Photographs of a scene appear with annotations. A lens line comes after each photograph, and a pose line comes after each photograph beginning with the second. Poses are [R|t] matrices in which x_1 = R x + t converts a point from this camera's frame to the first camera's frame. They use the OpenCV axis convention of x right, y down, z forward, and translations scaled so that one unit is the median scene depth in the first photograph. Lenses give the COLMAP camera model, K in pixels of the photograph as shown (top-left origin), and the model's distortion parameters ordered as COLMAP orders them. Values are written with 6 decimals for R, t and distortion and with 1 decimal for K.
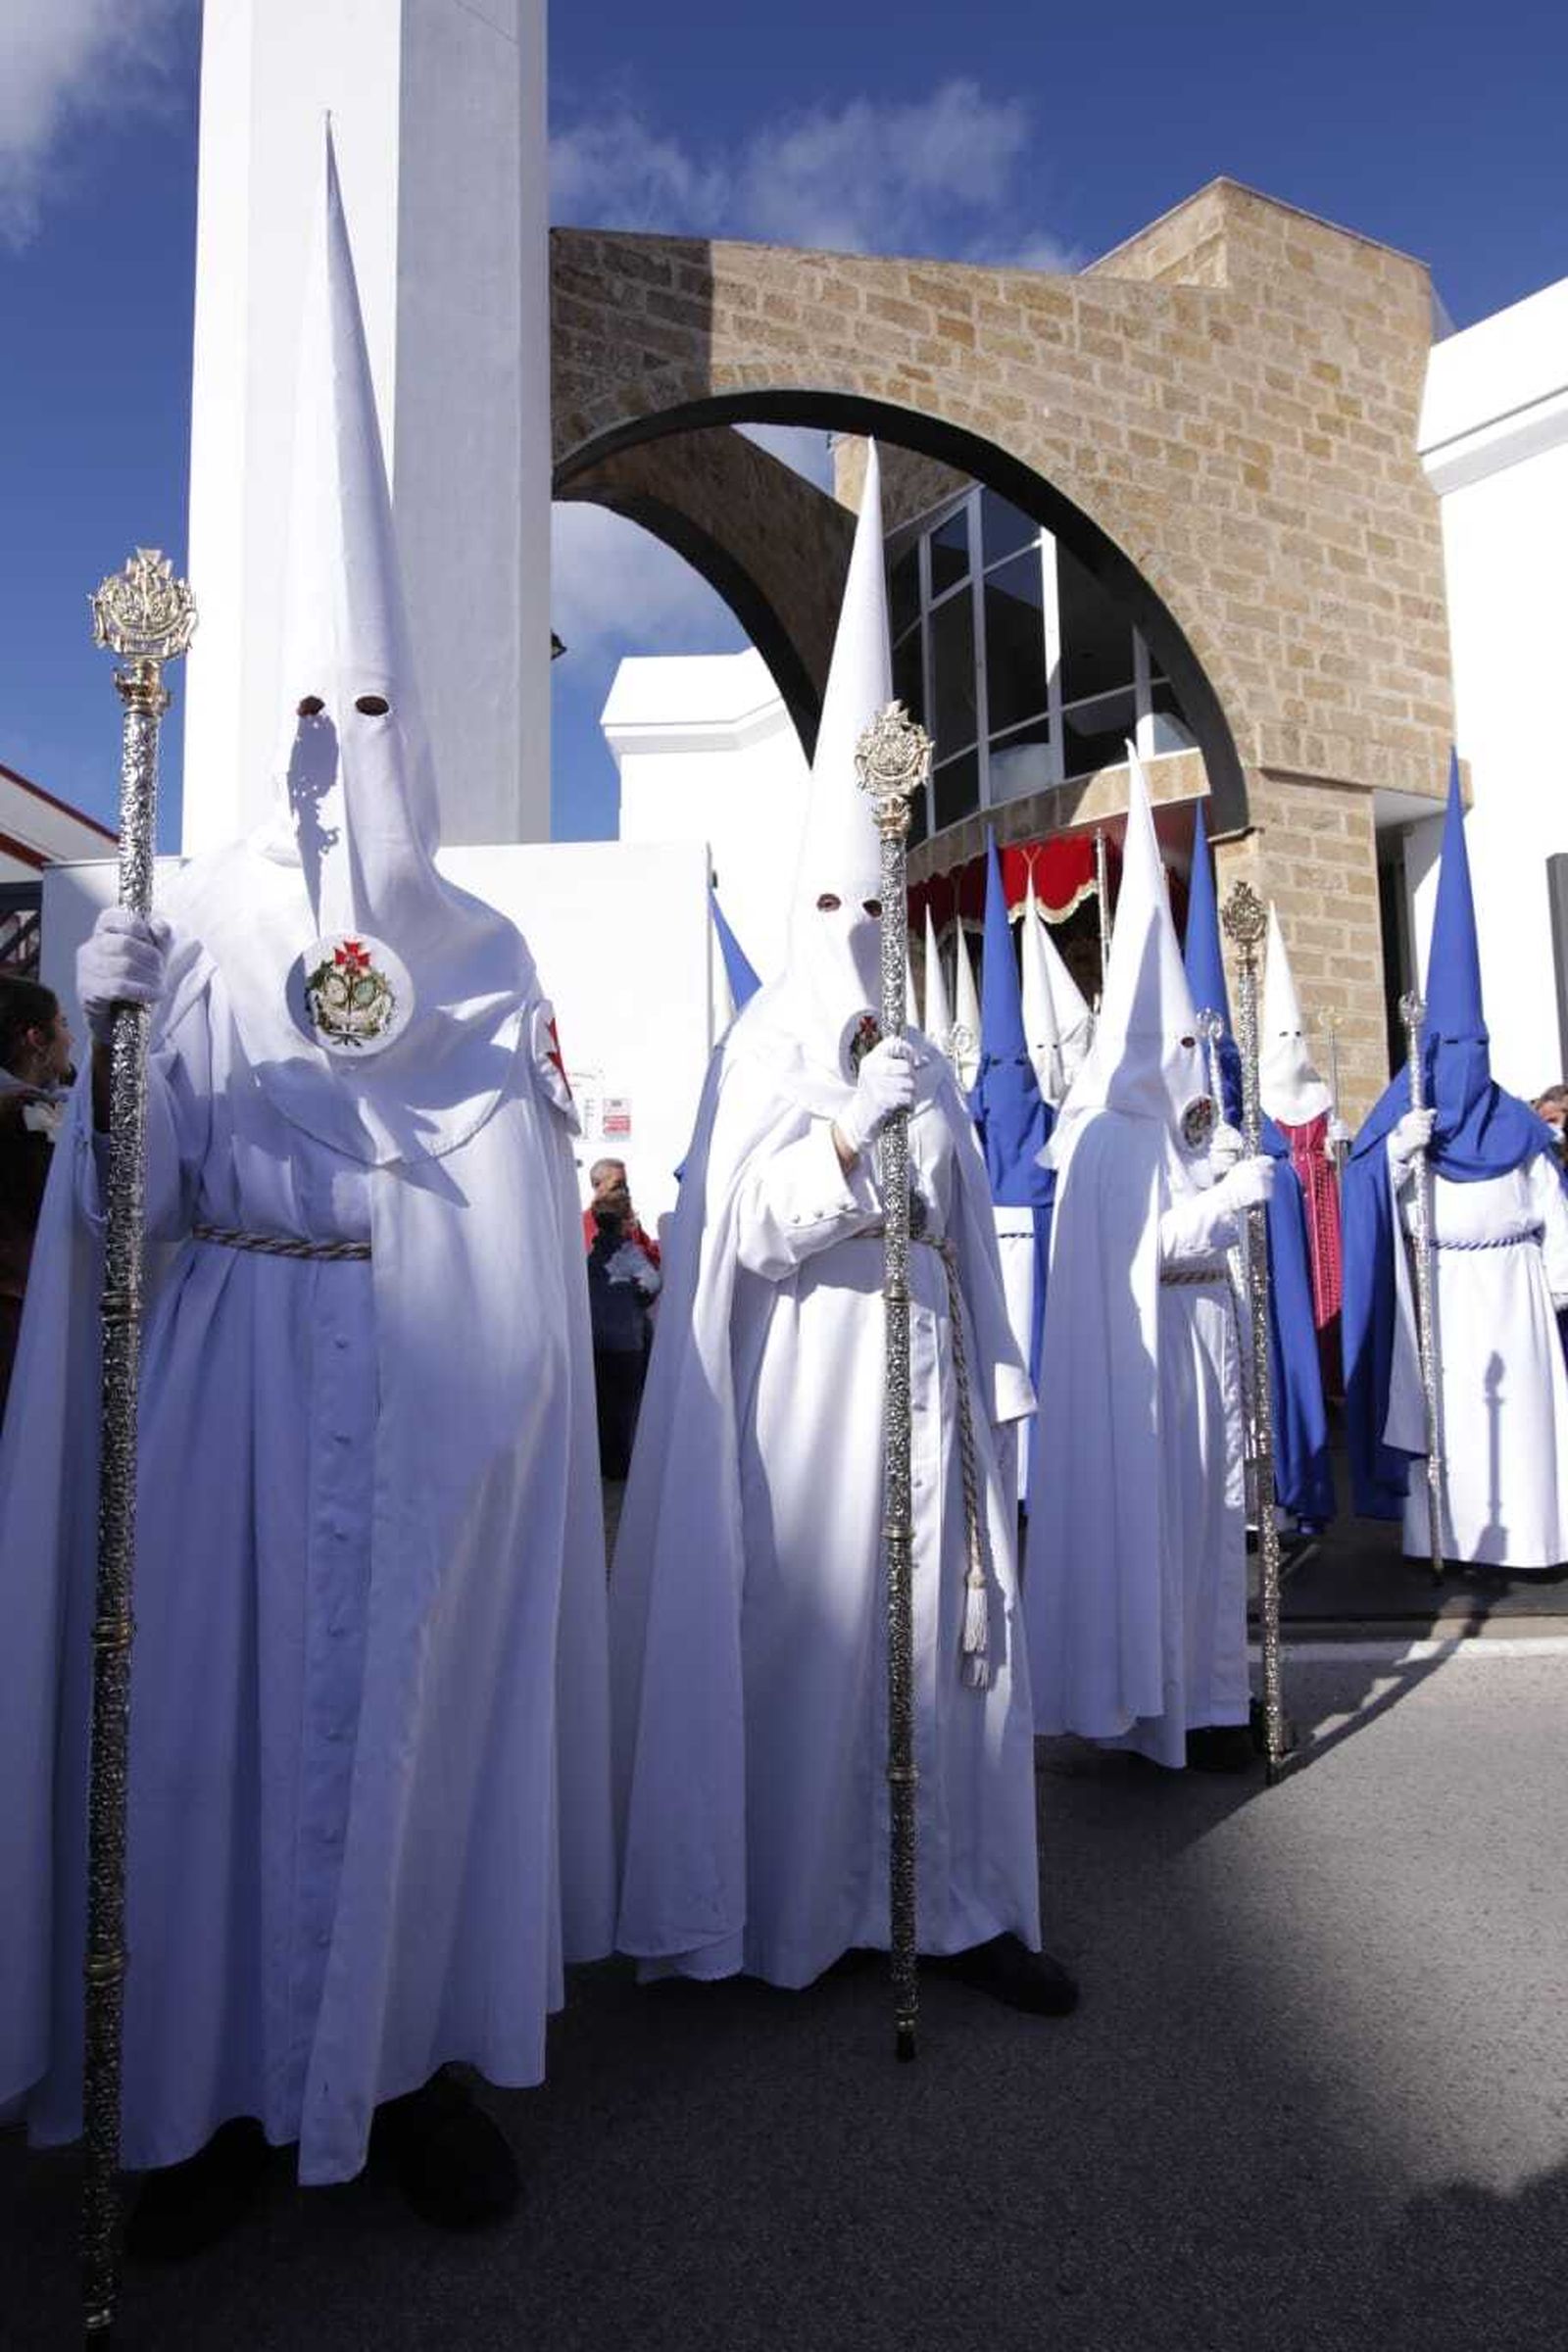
lens RADIAL K [[1301.7, 0, 783.5], [0, 1301.7, 1183.3], [0, 0, 1]] dist [-0.010293, -0.000273]
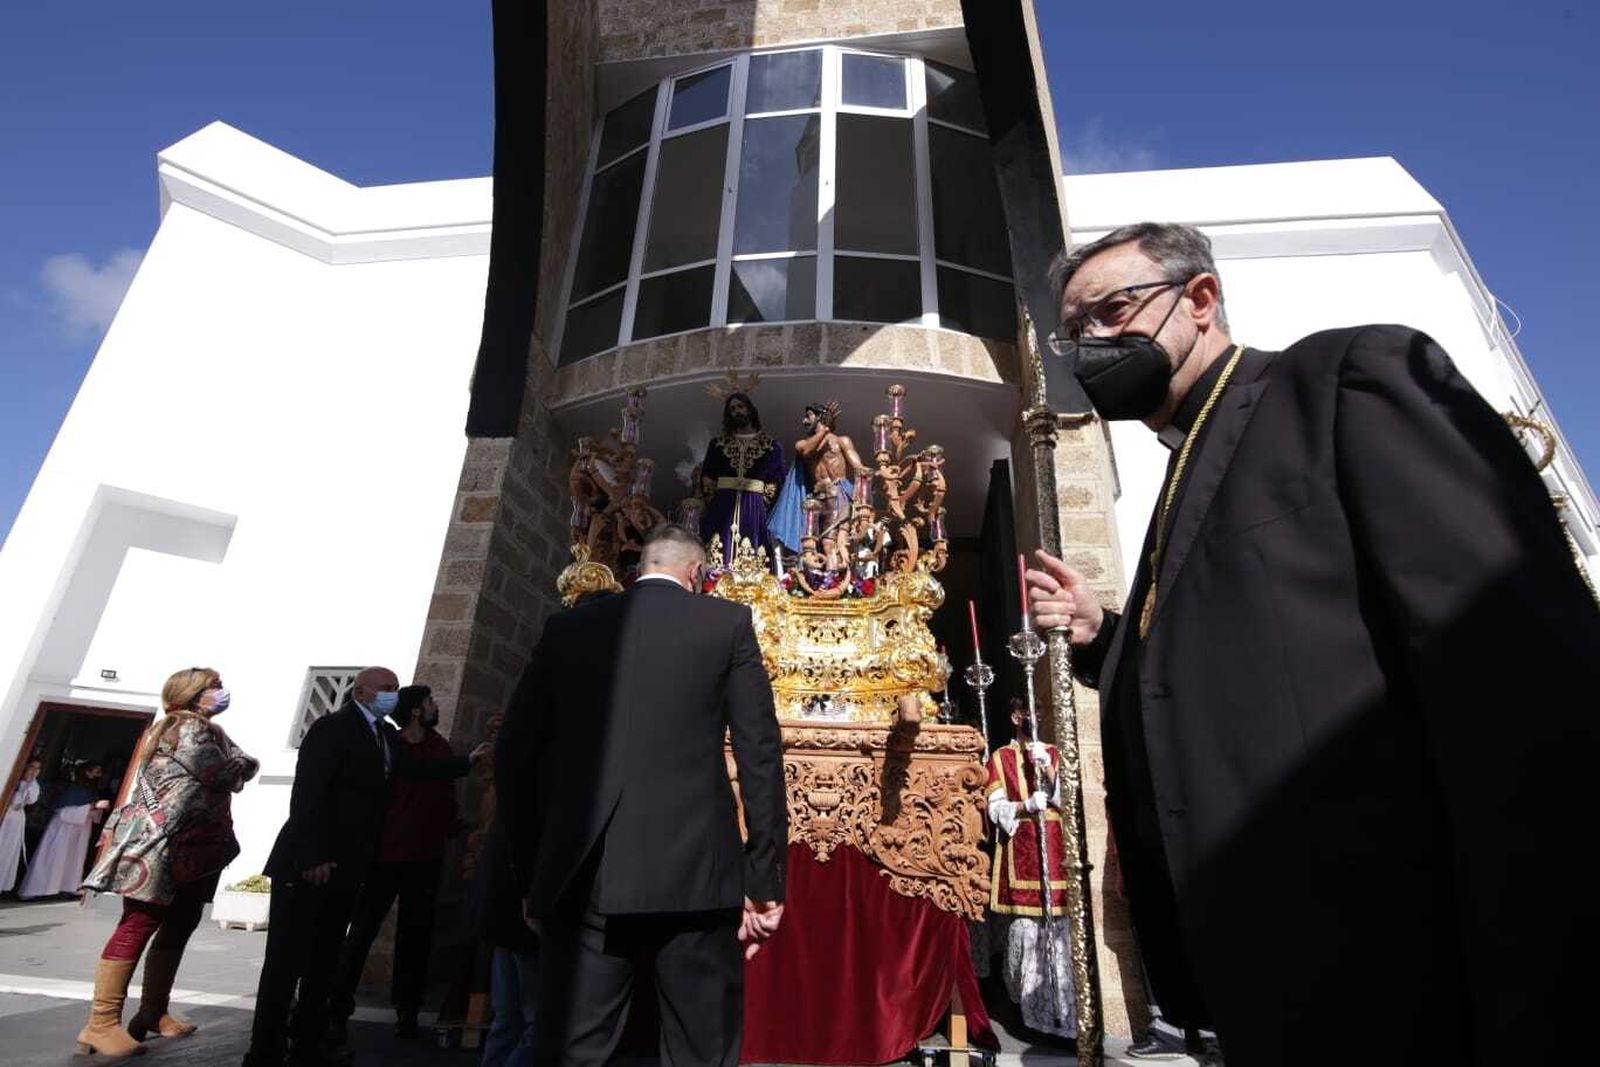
lens RADIAL K [[730.4, 0, 803.8], [0, 730.4, 535.9], [0, 0, 1]] dist [-0.019344, 0.000502]
pose [[0.758780, 0.288590, 0.583925, -0.038768], [-0.103224, 0.938438, -0.329664, -0.021219], [-0.643115, 0.189867, 0.741858, 0.752029]]
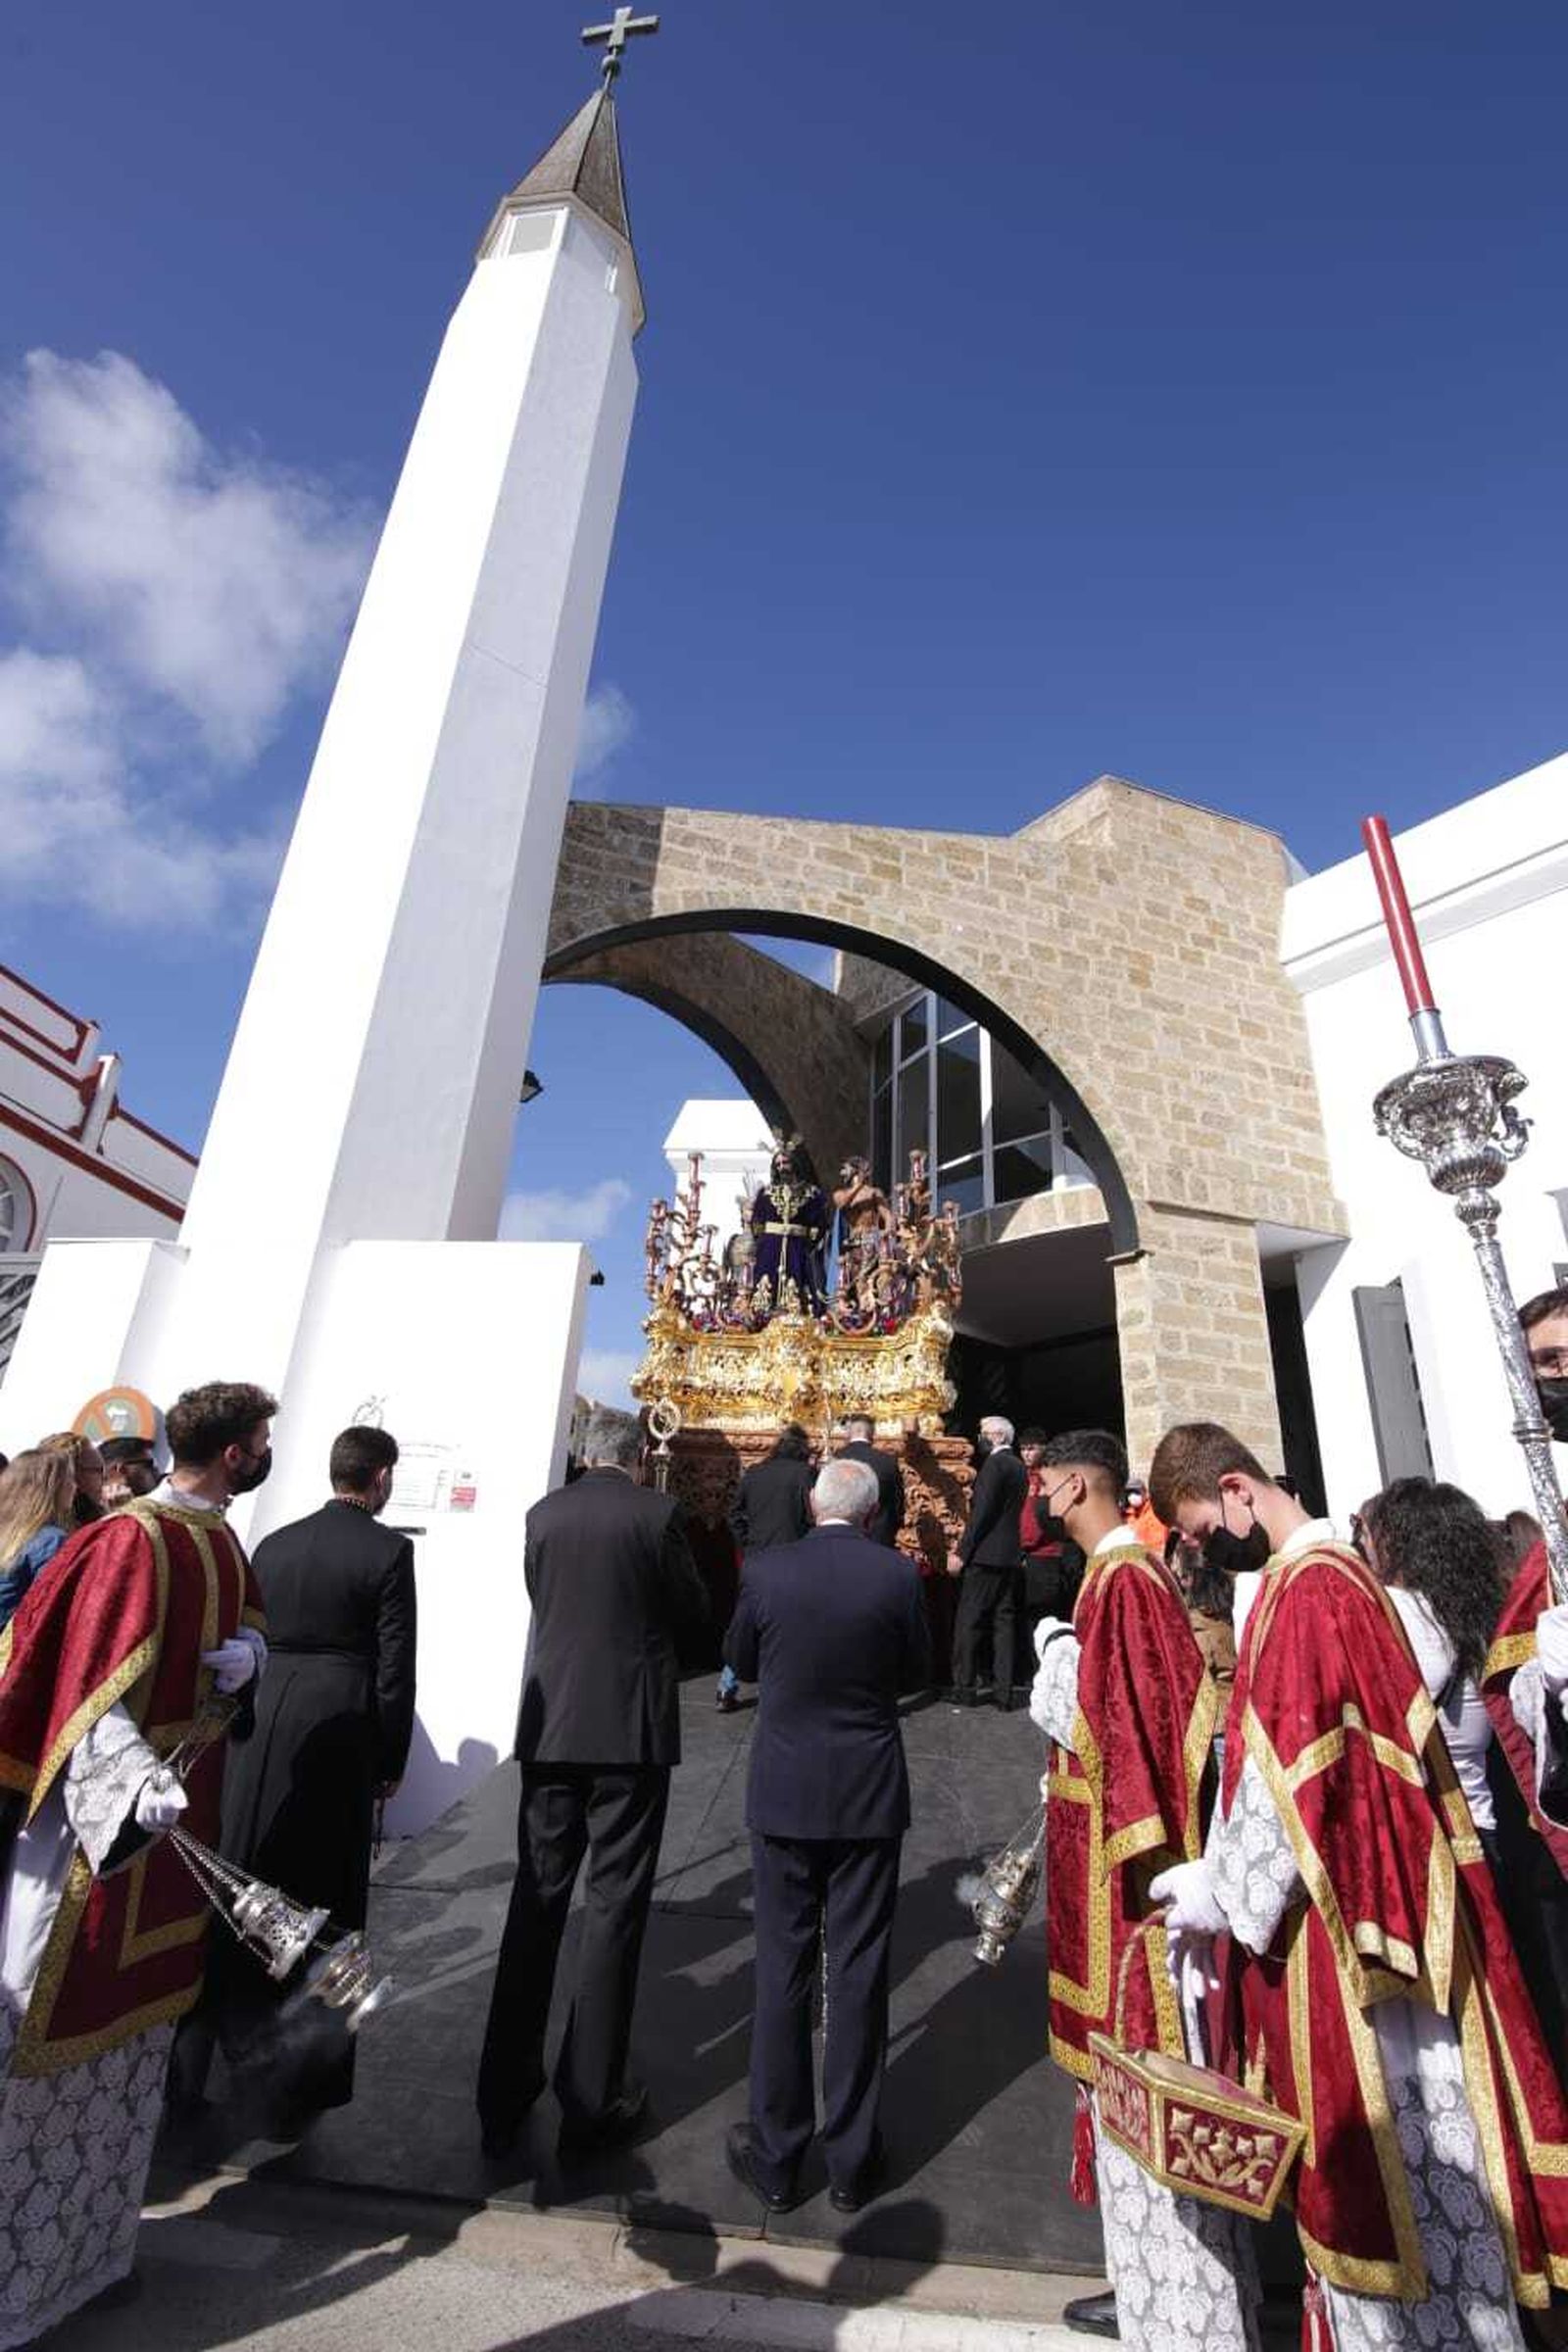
lens RADIAL K [[1073.7, 0, 789.7], [0, 1073.7, 1179.1], [0, 0, 1]] dist [-0.019344, 0.000502]
pose [[0.995335, 0.035214, -0.089824, 0.128945], [-0.061289, 0.949806, -0.306777, -0.023801], [0.074512, 0.310851, 0.947534, 0.058934]]
